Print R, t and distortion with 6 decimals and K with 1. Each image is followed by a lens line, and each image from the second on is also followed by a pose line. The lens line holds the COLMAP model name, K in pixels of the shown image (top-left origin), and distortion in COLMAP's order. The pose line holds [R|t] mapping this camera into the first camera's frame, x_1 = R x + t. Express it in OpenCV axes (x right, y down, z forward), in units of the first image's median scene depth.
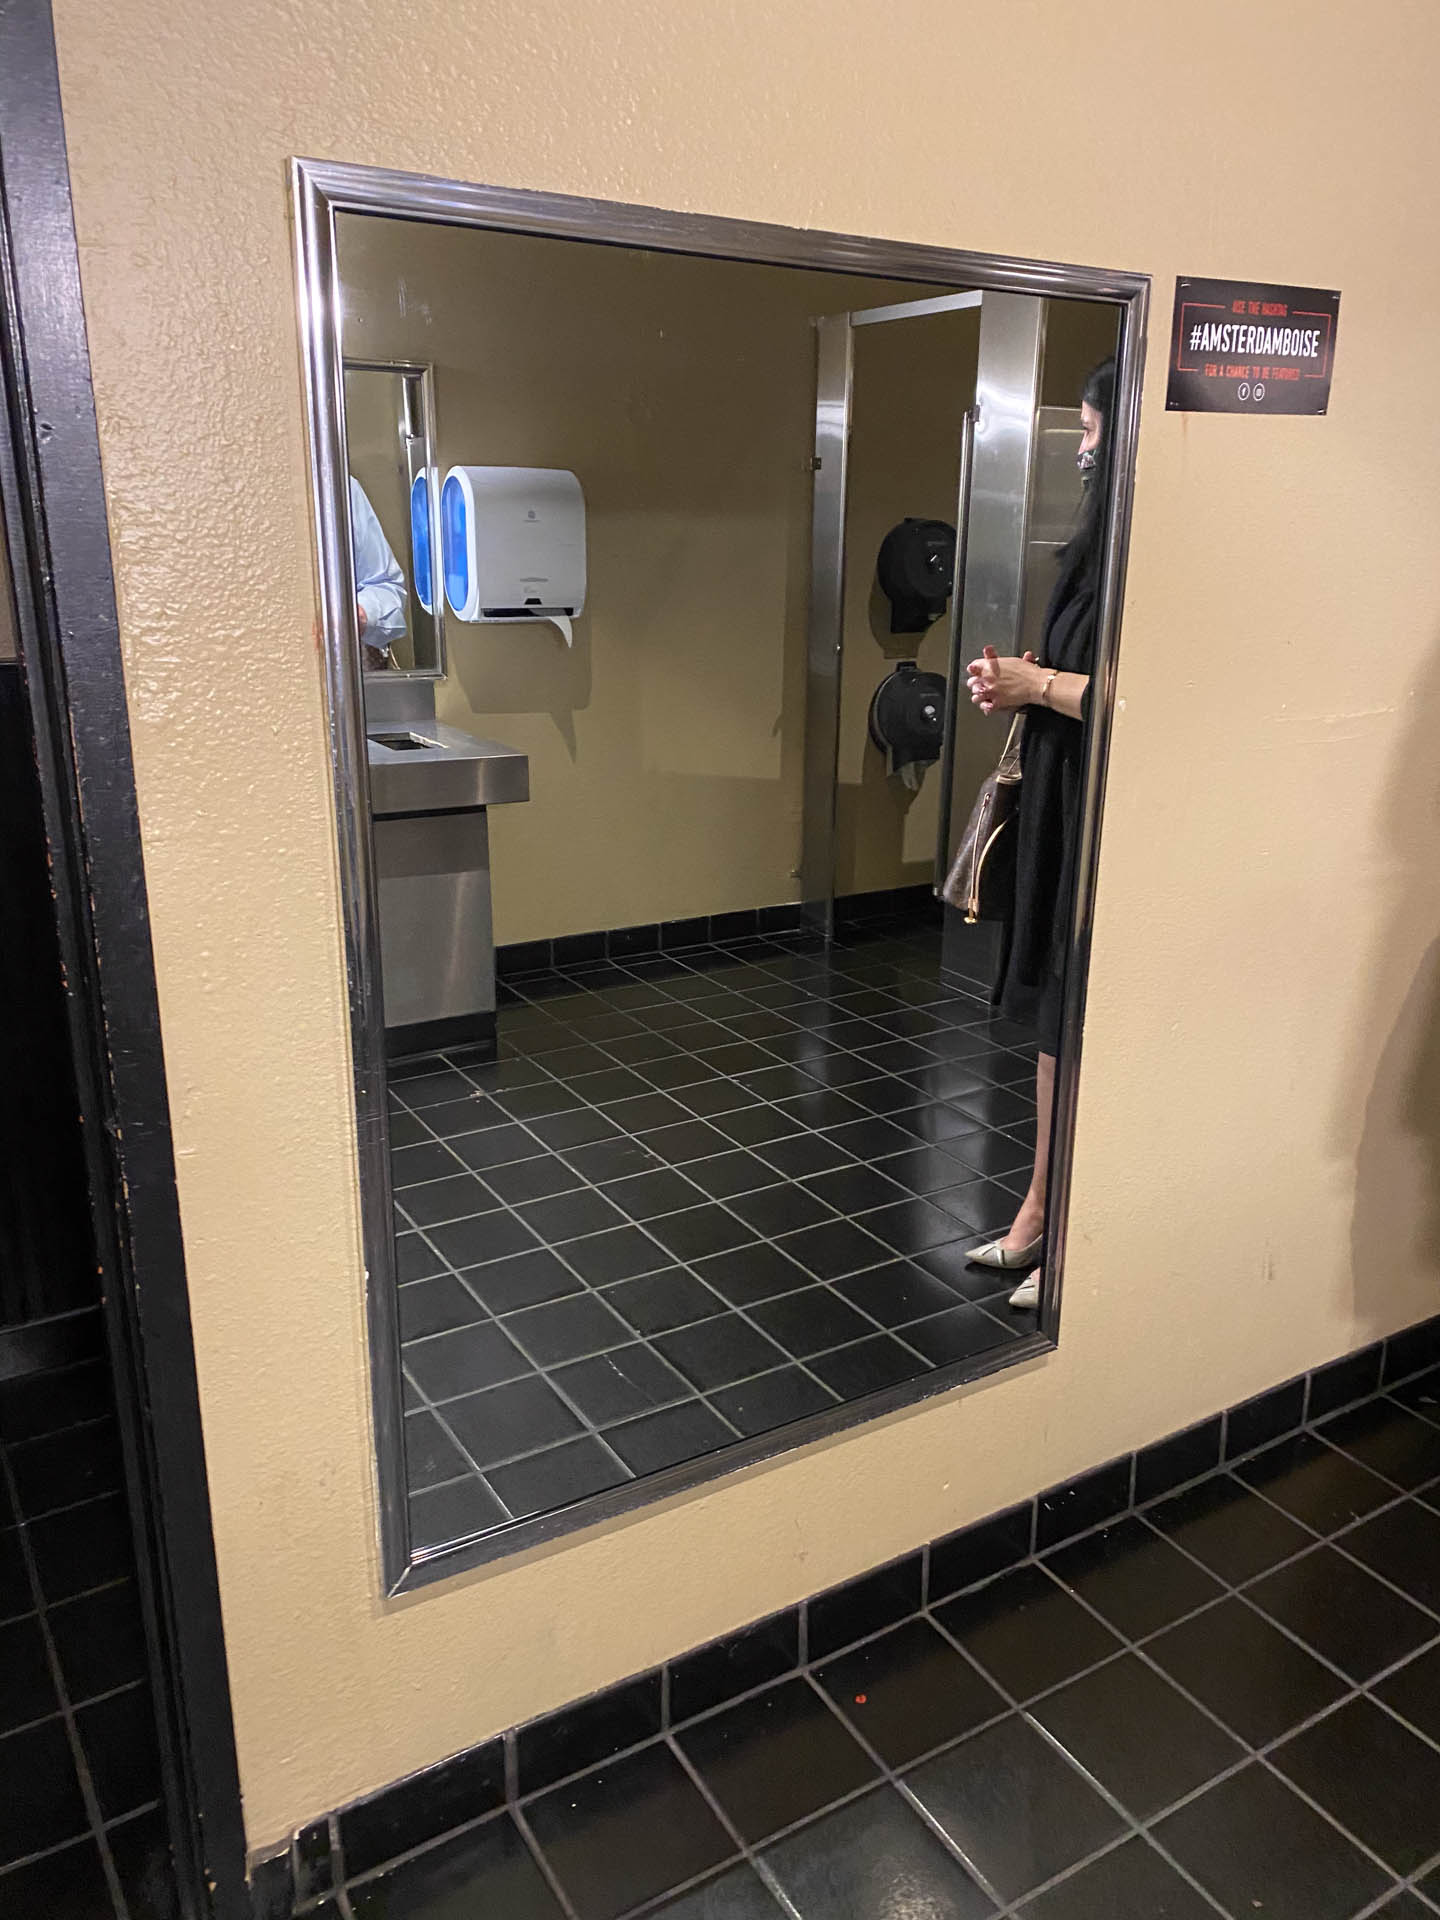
lens RADIAL K [[1457.0, 0, 729.0], [0, 1457.0, 944.0], [0, 0, 1]] dist [0.110803, -0.171817]
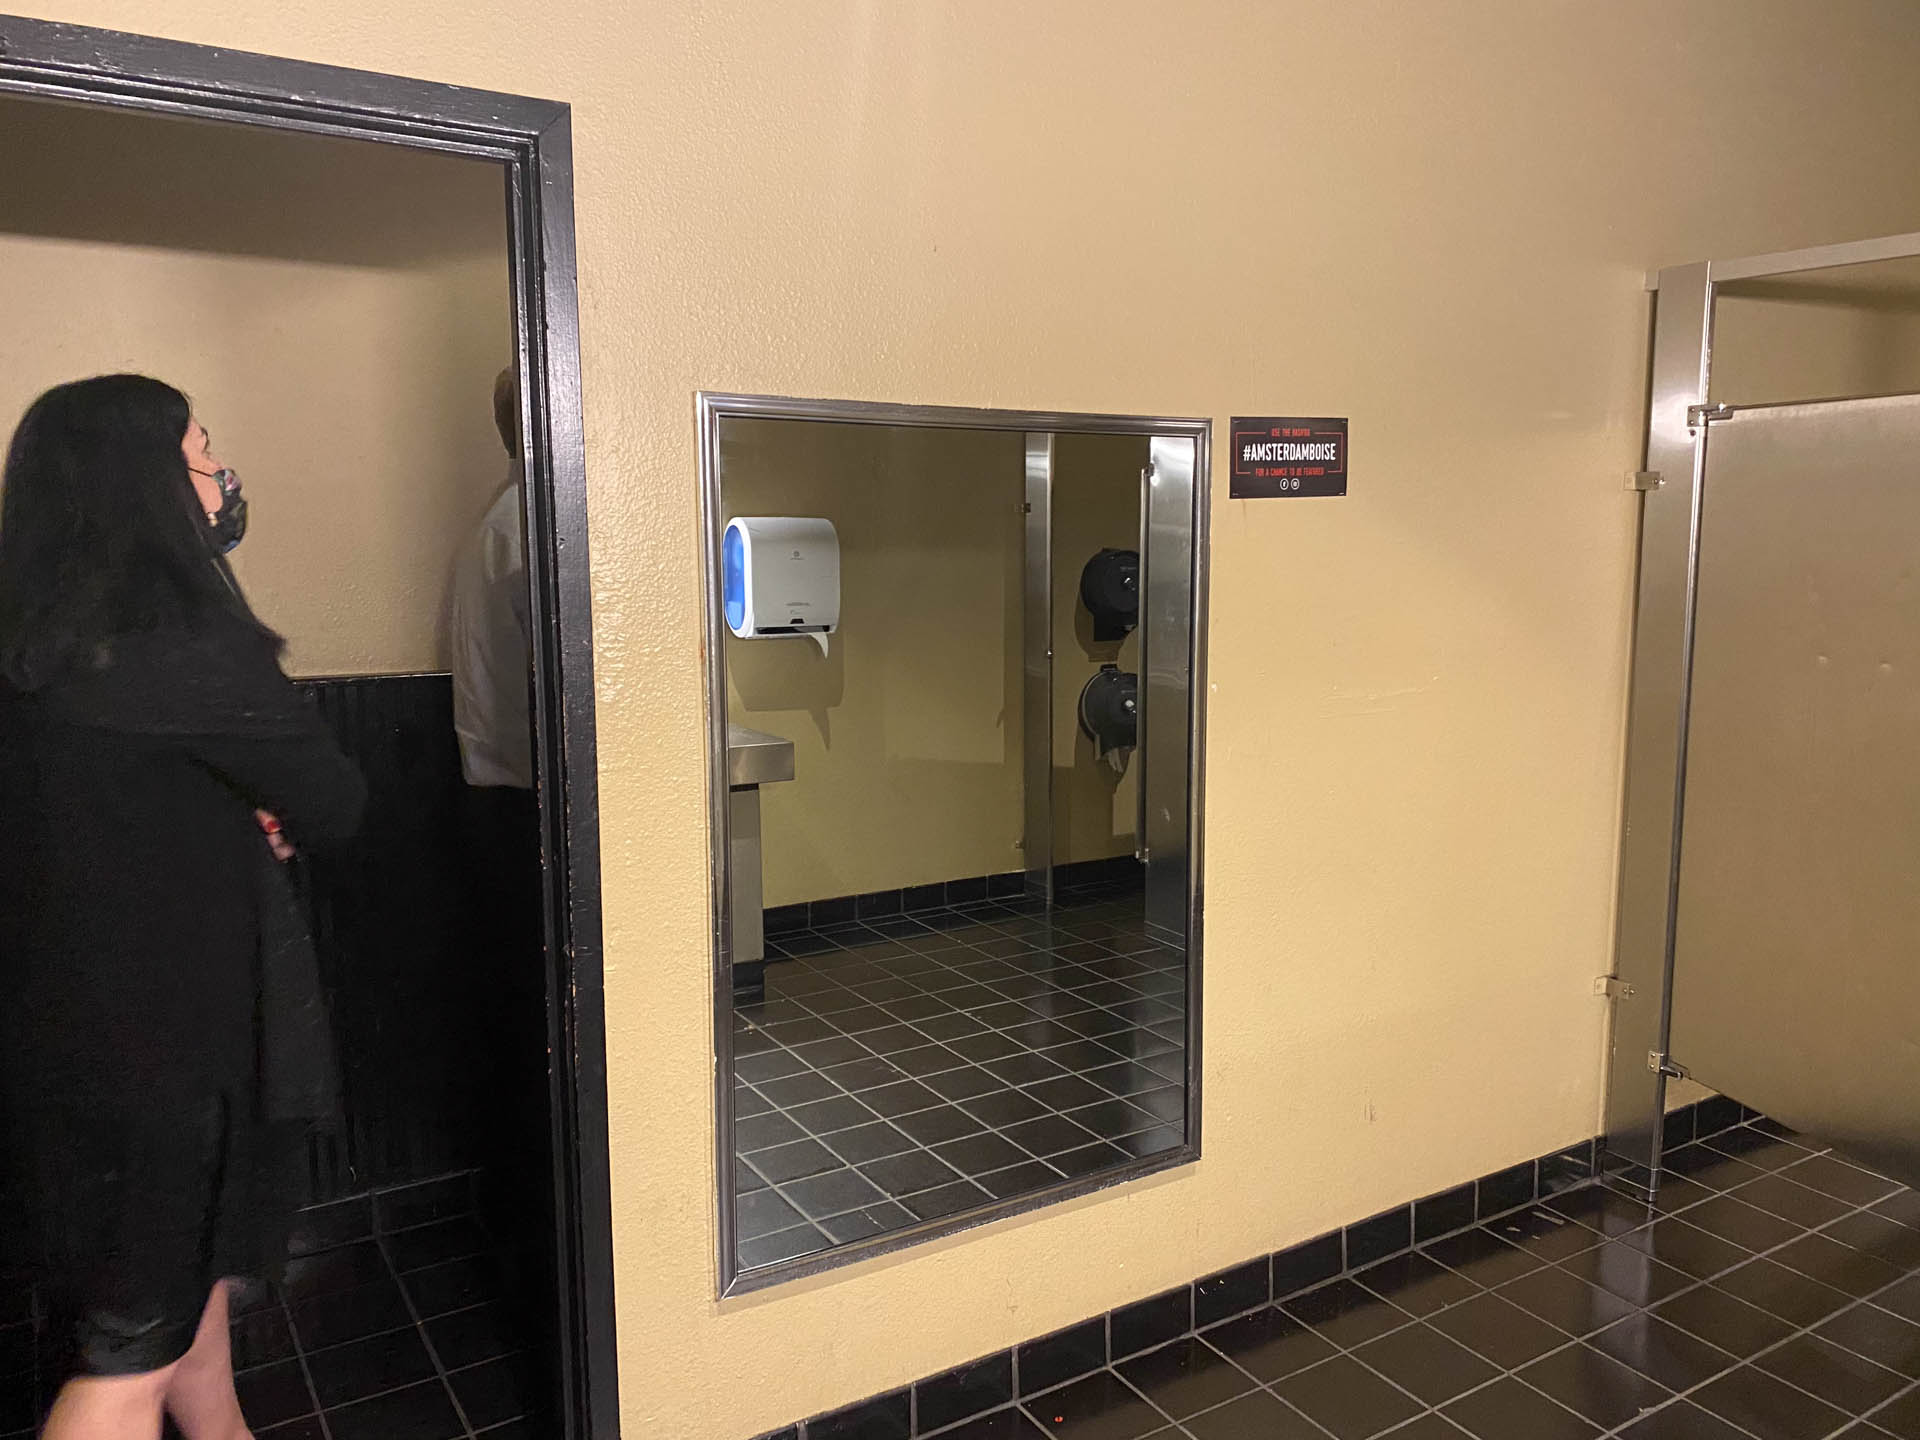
lens RADIAL K [[1457.0, 0, 960.0], [0, 1457.0, 720.0], [0, 0, 1]] dist [0.110803, -0.171817]
pose [[0.999843, -0.016895, -0.005311, 0.008189], [0.015861, 0.987668, -0.155760, 0.043448], [0.007877, 0.155652, 0.987781, -0.205313]]
